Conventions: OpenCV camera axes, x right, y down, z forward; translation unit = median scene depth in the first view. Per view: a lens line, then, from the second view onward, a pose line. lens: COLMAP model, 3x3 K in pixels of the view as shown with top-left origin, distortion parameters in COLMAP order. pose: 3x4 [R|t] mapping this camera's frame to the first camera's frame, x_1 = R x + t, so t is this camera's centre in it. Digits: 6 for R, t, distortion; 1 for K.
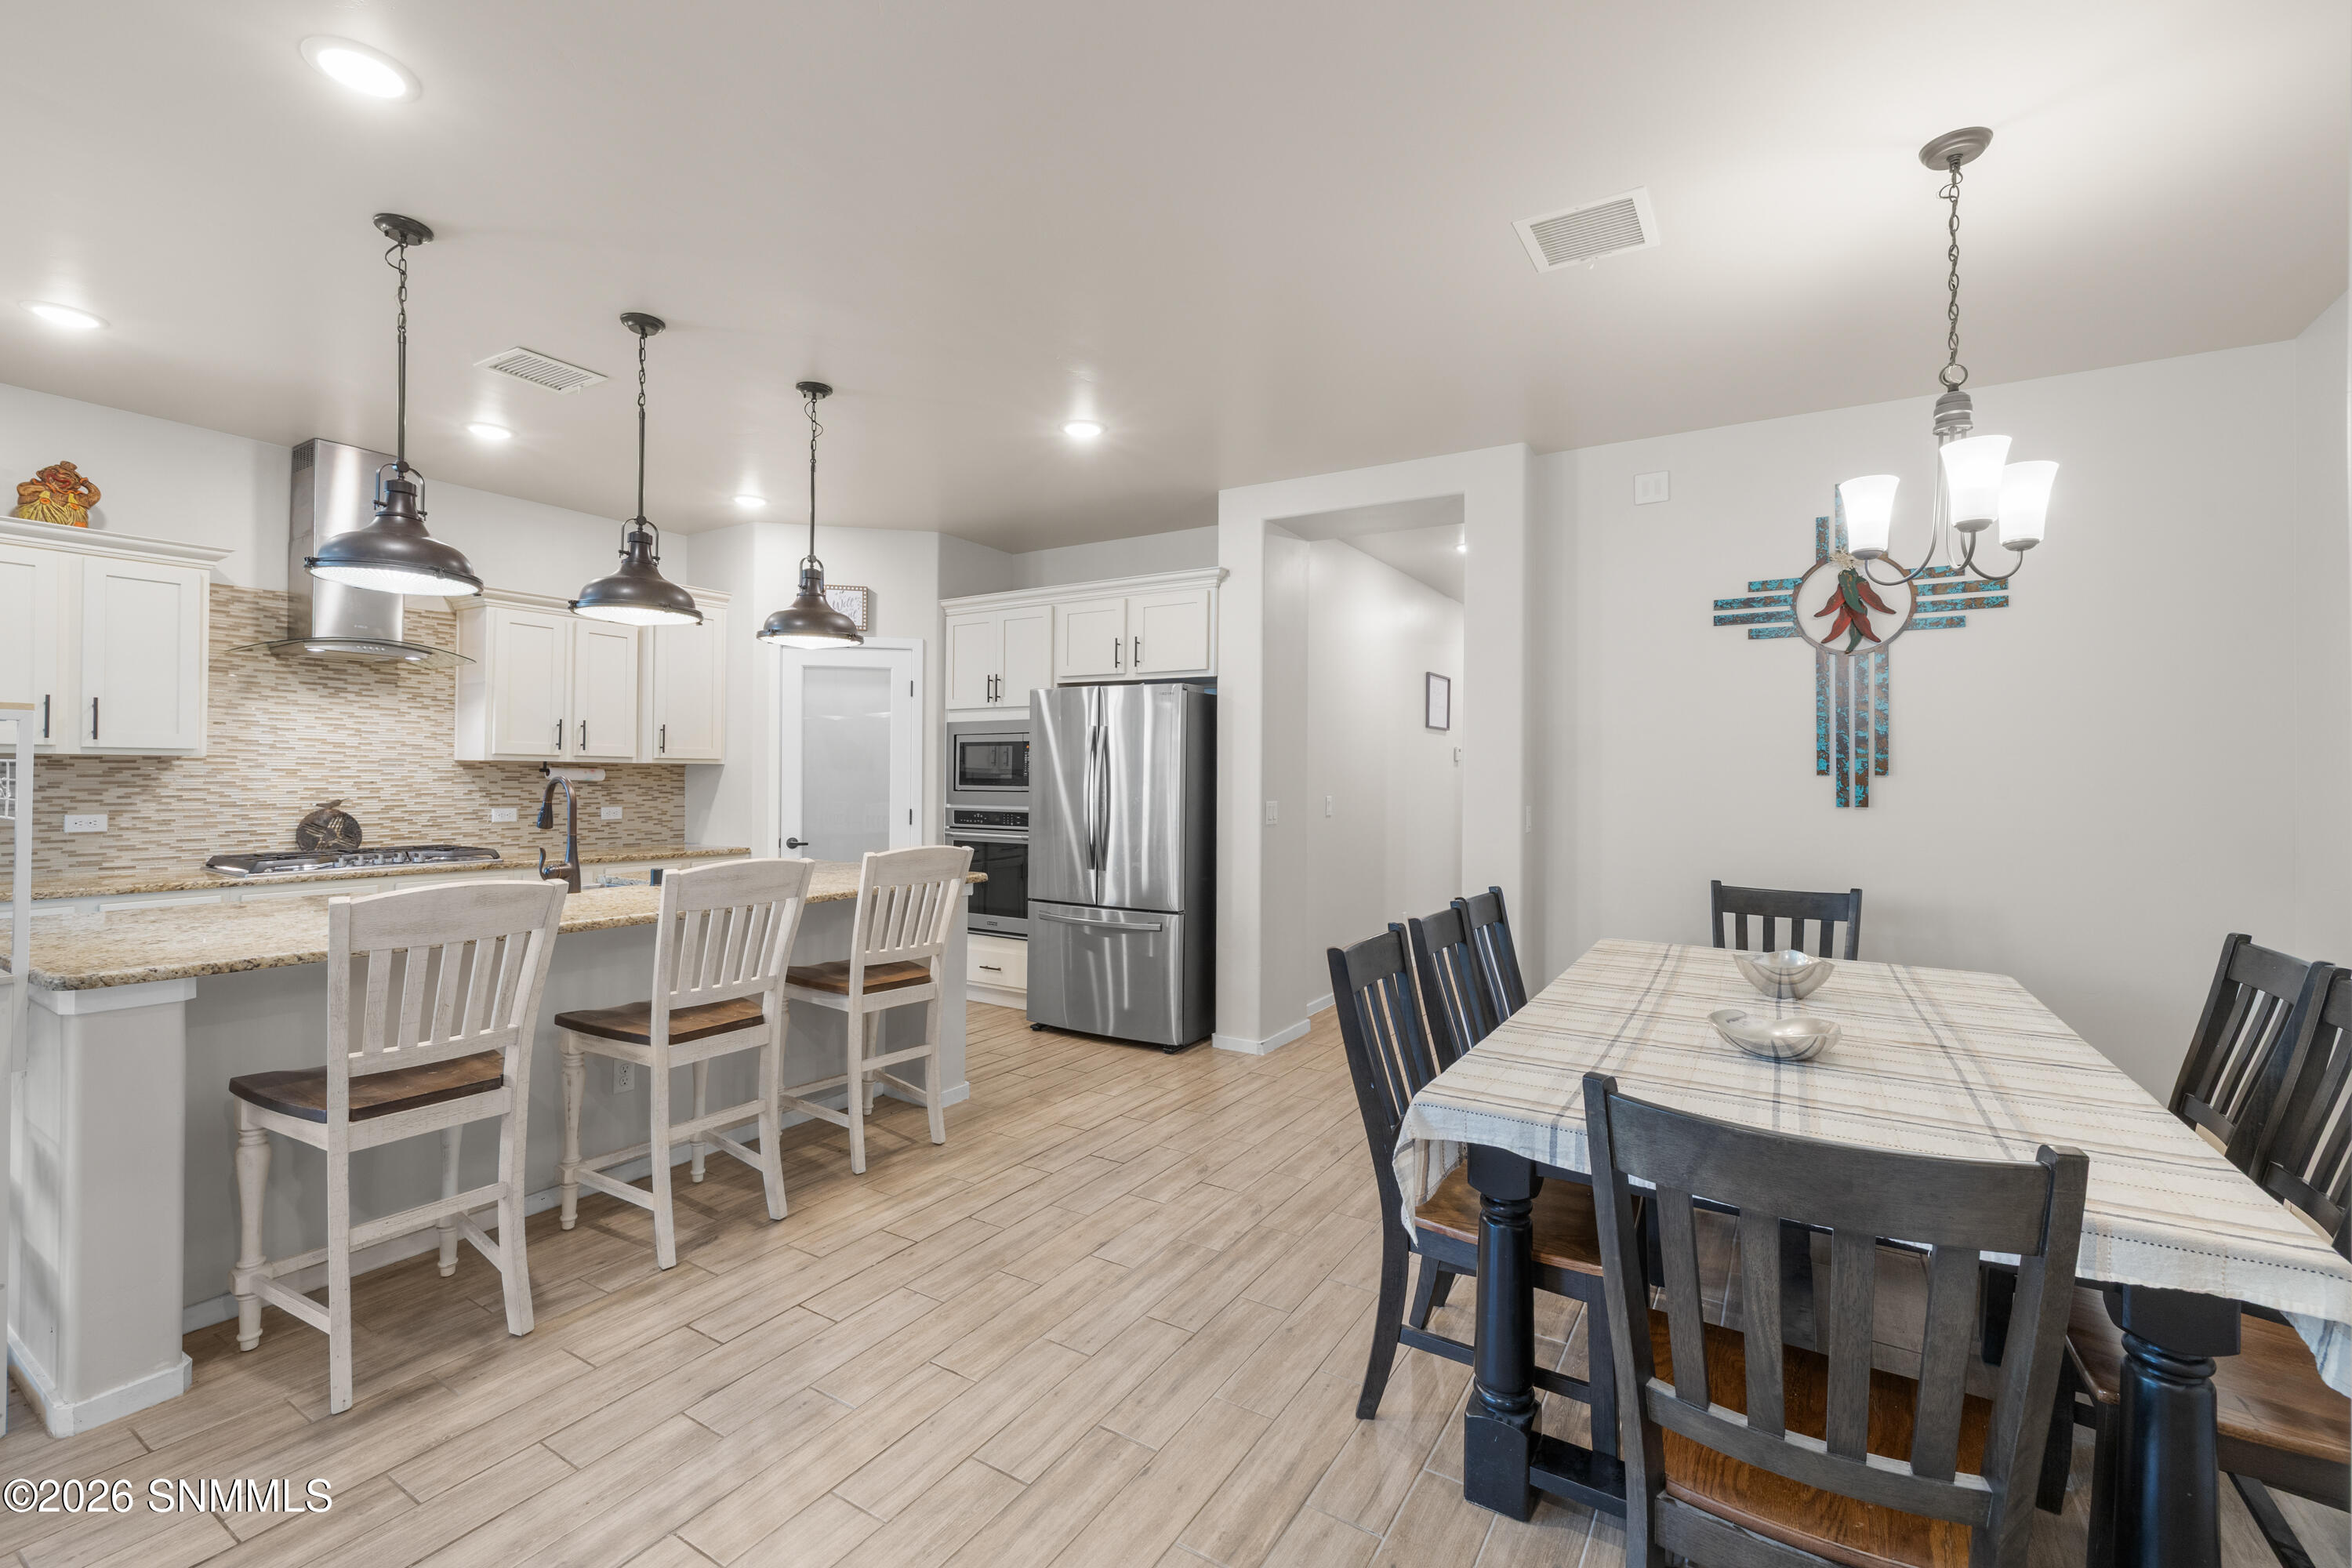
lens RADIAL K [[1023.7, 0, 1180.3], [0, 1023.7, 769.3], [0, 0, 1]] dist [0.001752, -0.000355]
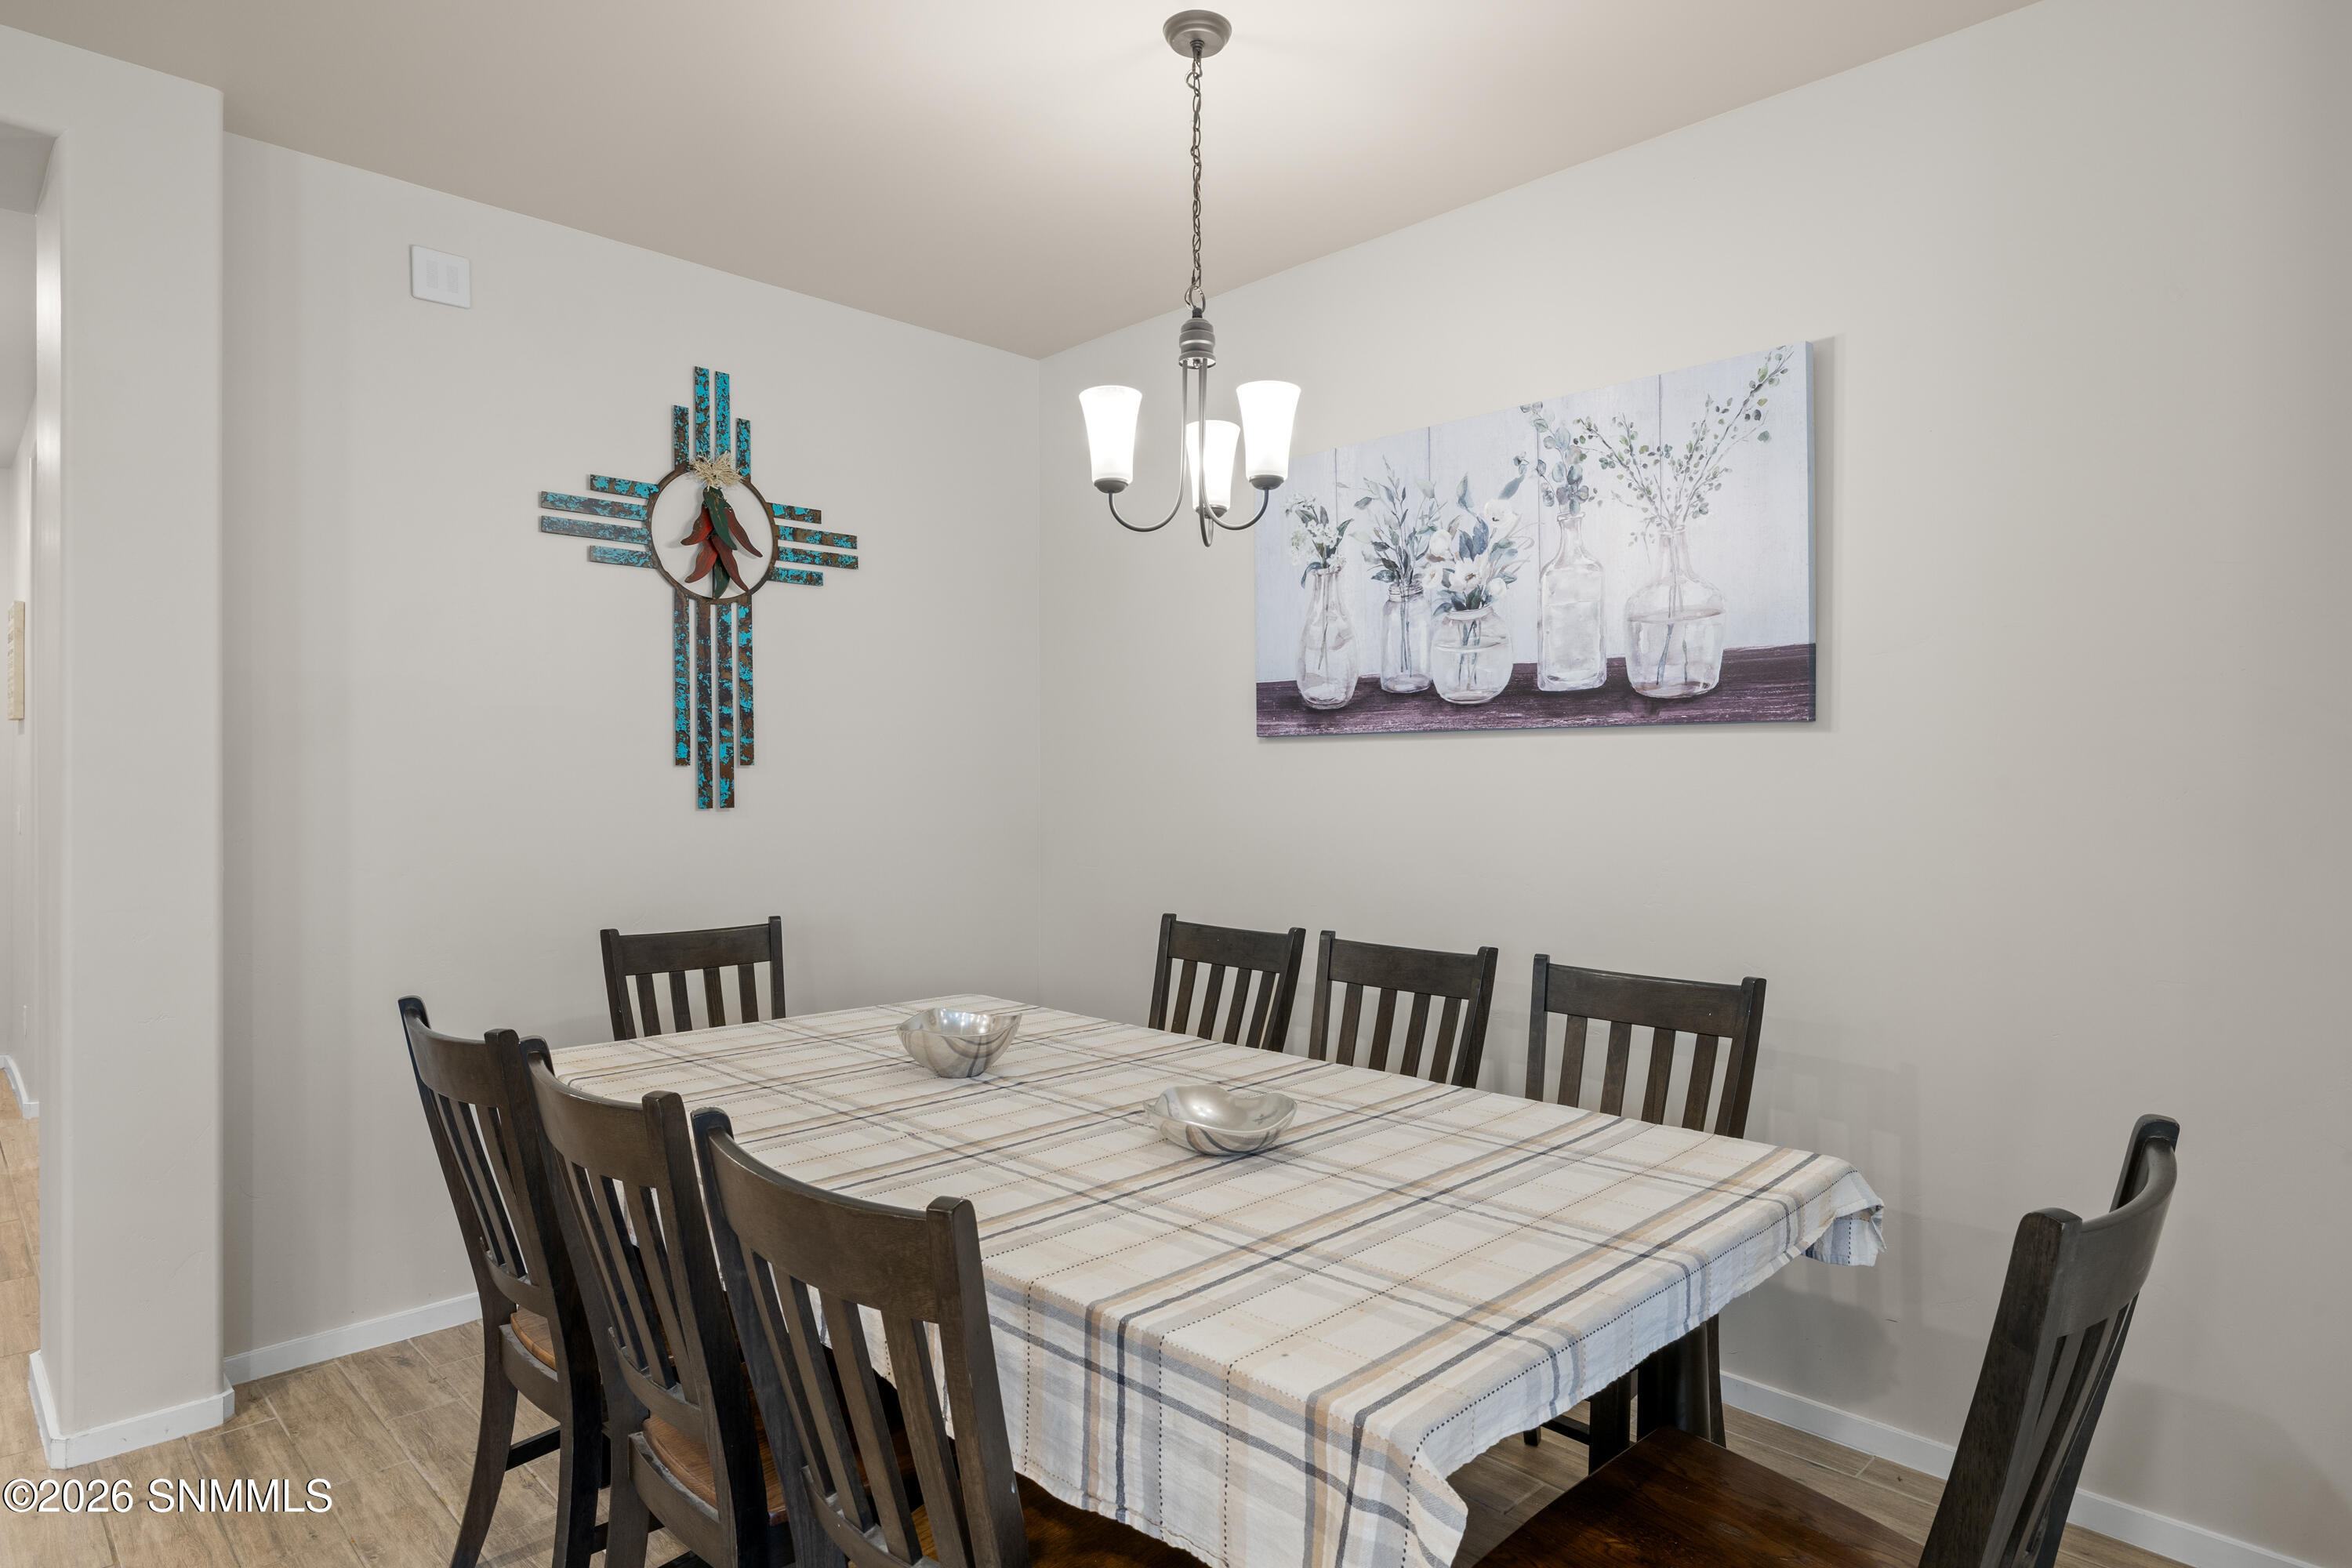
lens RADIAL K [[1307.1, 0, 1174.5], [0, 1307.1, 775.2], [0, 0, 1]] dist [0.000906, 0.000673]
pose [[0.241032, -0.011494, 0.970449, -0.187588], [-0.003052, 0.999916, 0.012601, 0.000054], [-0.970512, -0.005999, 0.240976, 0.449810]]
